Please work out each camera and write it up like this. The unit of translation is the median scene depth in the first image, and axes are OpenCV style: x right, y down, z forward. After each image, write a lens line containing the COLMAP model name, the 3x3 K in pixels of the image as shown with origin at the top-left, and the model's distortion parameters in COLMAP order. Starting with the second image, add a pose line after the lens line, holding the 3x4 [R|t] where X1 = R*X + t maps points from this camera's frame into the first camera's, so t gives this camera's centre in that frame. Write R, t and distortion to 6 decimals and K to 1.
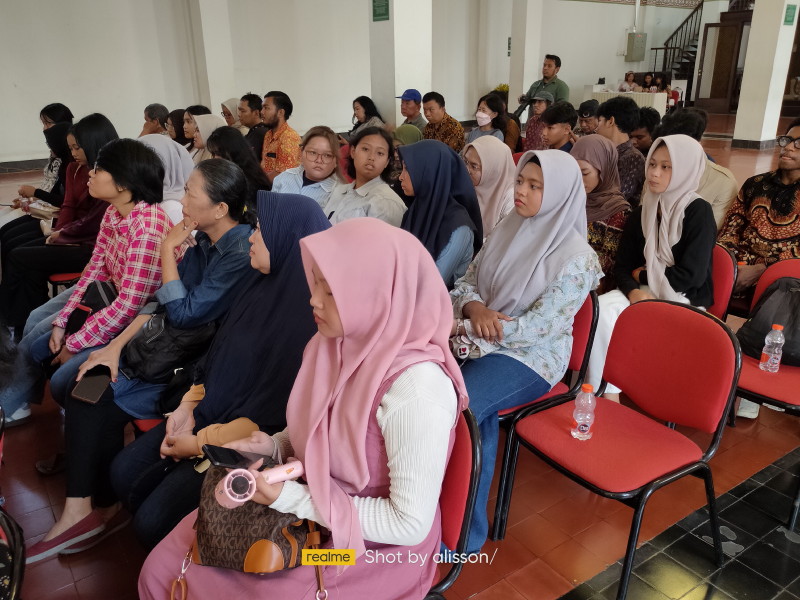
lens RADIAL K [[649.5, 0, 403.1], [0, 649.5, 304.1], [0, 0, 1]] dist [0.033572, -0.017282]
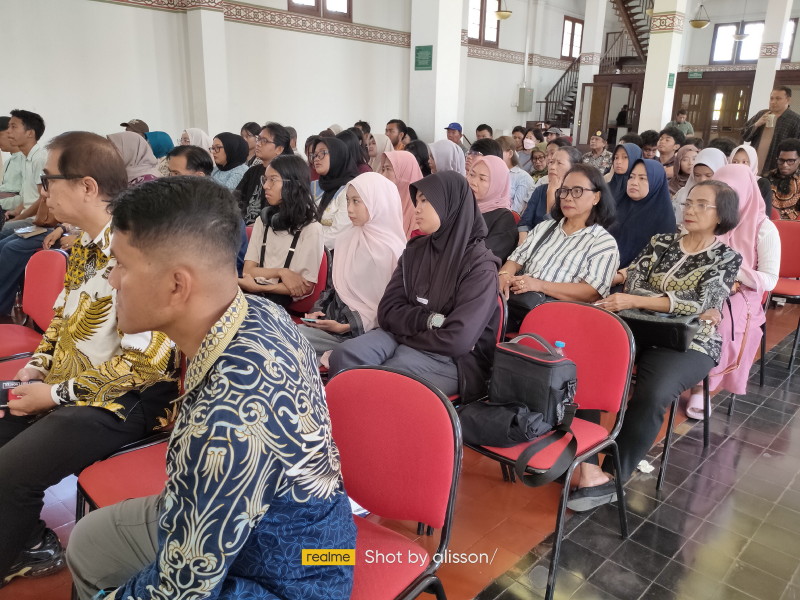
lens RADIAL K [[649.5, 0, 403.1], [0, 649.5, 304.1], [0, 0, 1]] dist [0.033572, -0.017282]
pose [[0.976862, -0.022590, 0.212672, -0.124318], [0.035547, 0.997724, -0.057300, 0.034378], [-0.210894, 0.063535, 0.975442, -0.074821]]
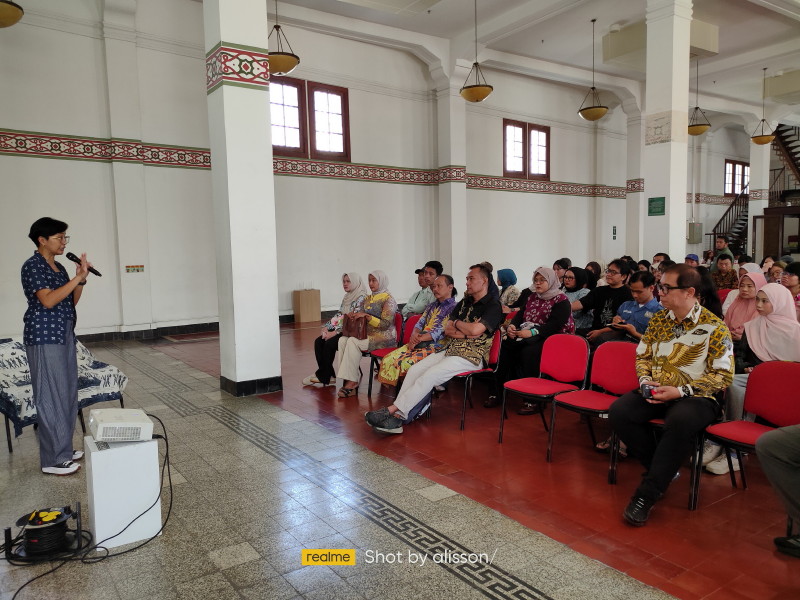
lens RADIAL K [[611.2, 0, 403.3], [0, 611.2, 302.6], [0, 0, 1]] dist [0.043460, -0.030328]
pose [[0.999972, -0.005683, -0.004812, -0.230946], [0.004214, 0.964643, -0.263527, 0.061435], [0.006140, 0.263499, 0.964640, -0.148812]]
